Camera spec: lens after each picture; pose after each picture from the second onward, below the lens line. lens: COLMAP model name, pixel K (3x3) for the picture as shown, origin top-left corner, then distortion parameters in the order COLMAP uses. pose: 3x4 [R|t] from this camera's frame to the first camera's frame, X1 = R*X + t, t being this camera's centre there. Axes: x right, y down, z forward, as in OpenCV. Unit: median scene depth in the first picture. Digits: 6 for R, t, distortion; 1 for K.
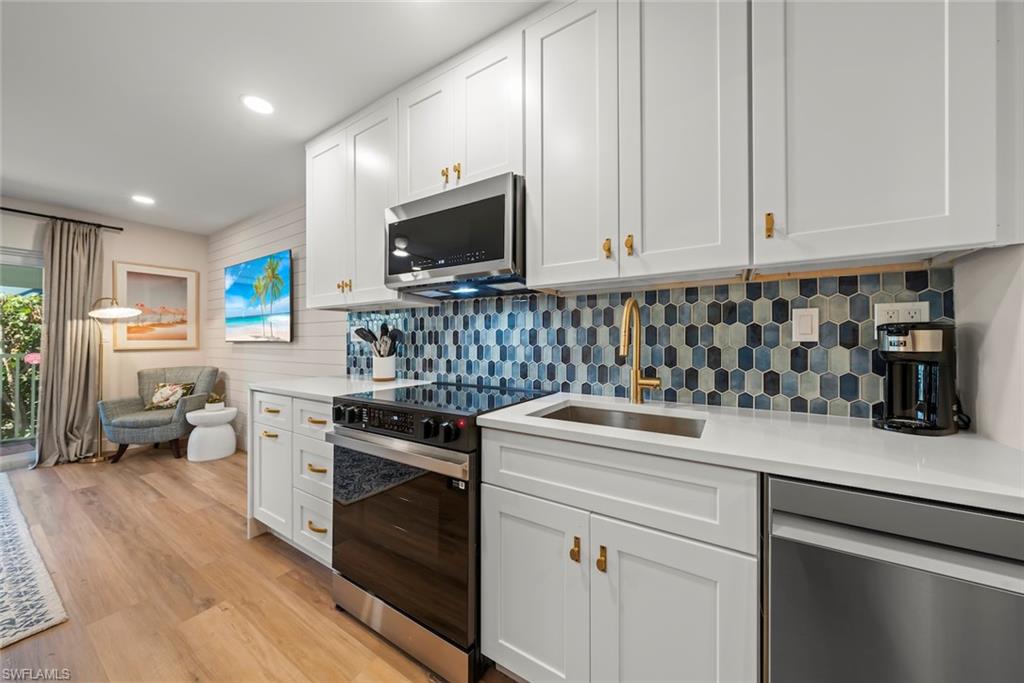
lens RADIAL K [[354.2, 0, 511.0], [0, 354.2, 336.6], [0, 0, 1]] dist [-0.002954, 0.001795]
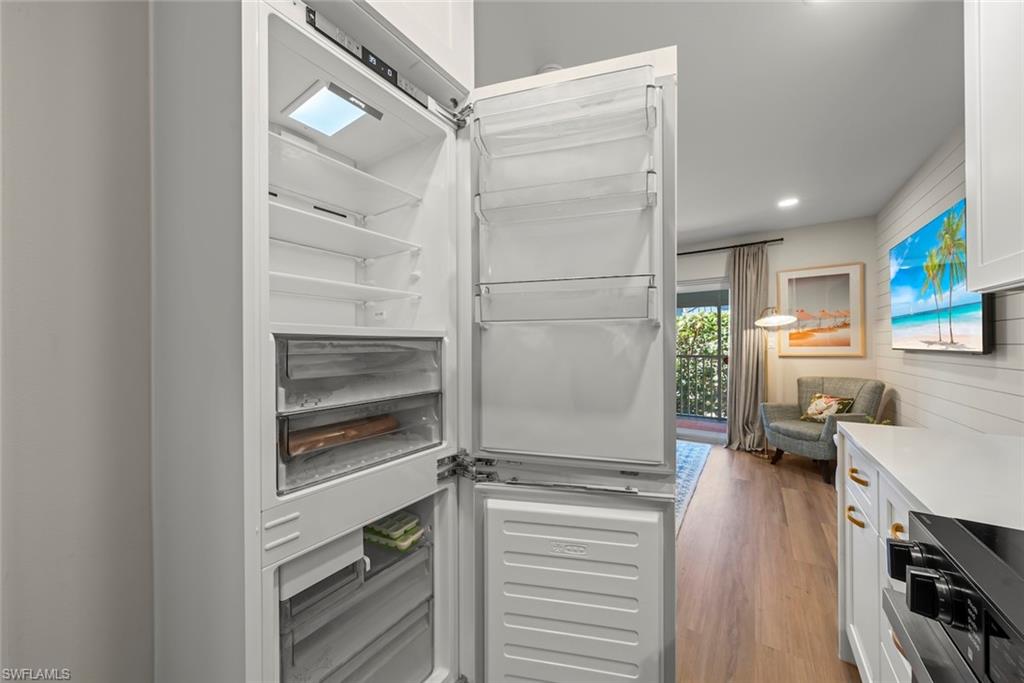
lens RADIAL K [[354.2, 0, 507.2], [0, 354.2, 345.8], [0, 0, 1]] dist [-0.002954, 0.001795]
pose [[-0.039849, 0.006381, -0.999185, -0.055303], [0.019904, 0.999786, 0.005591, -0.022764], [0.999007, -0.019665, -0.039968, 0.362689]]
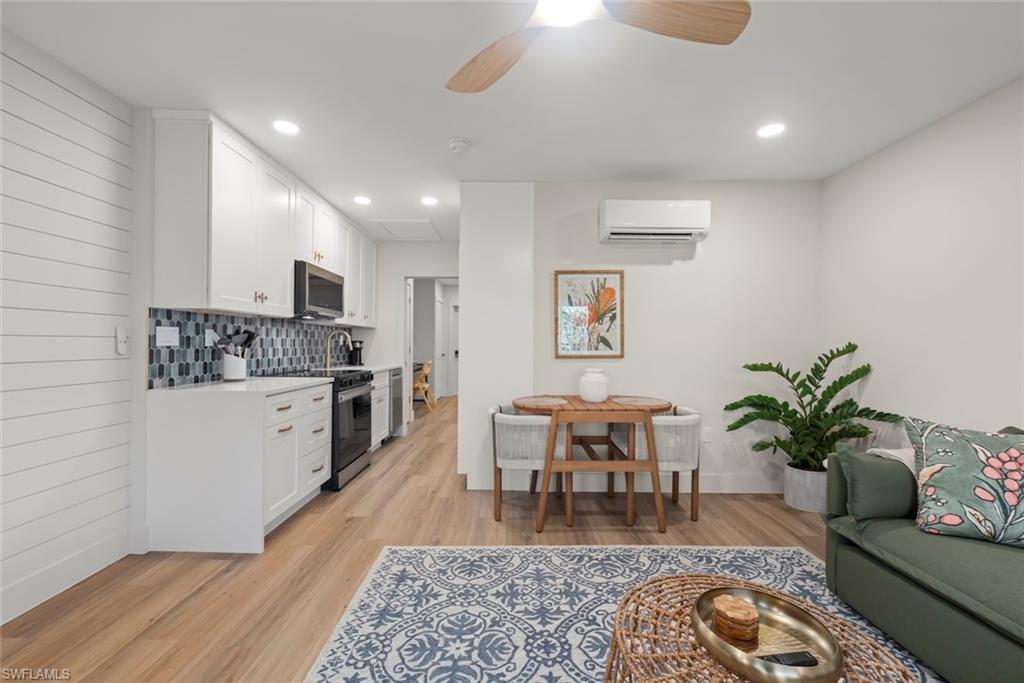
lens RADIAL K [[414.4, 0, 511.7], [0, 414.4, 346.8], [0, 0, 1]] dist [-0.000473, -0.000941]
pose [[-0.540912, -0.008058, 0.841041, -1.772526], [-0.017754, 0.999841, -0.001839, 0.003849], [-0.840892, -0.015927, -0.540968, 0.906748]]
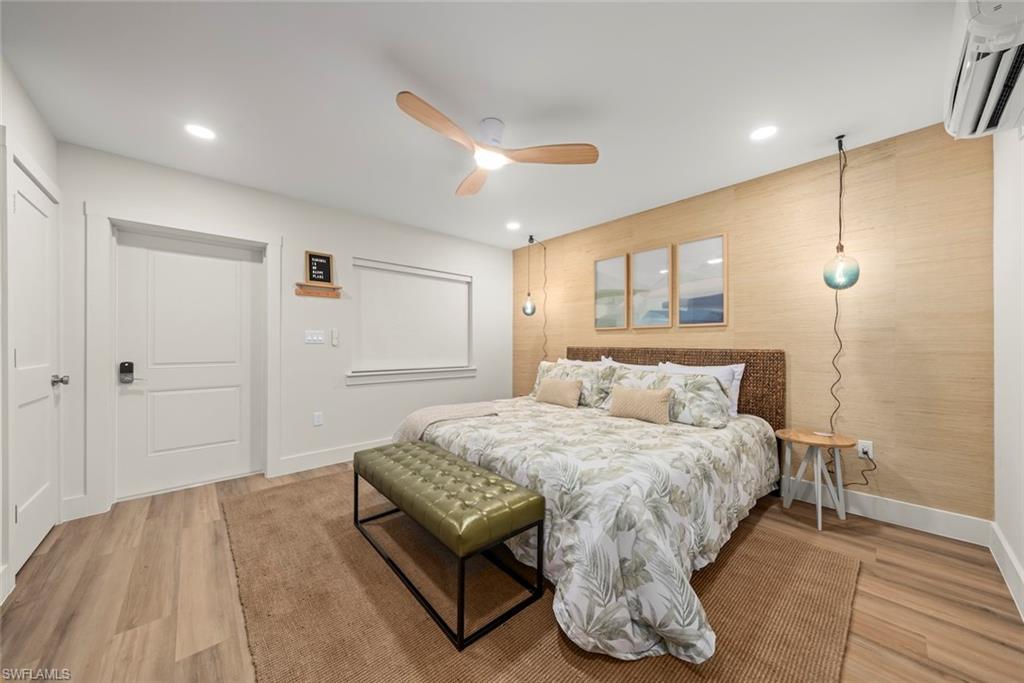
lens RADIAL K [[354.2, 0, 511.4], [0, 354.2, 346.1], [0, 0, 1]] dist [-0.002954, 0.001795]
pose [[-0.964269, -0.001115, 0.264922, 0.387931], [-0.003959, 0.999940, -0.010202, -0.000904], [-0.264894, -0.010886, -0.964216, -0.043969]]
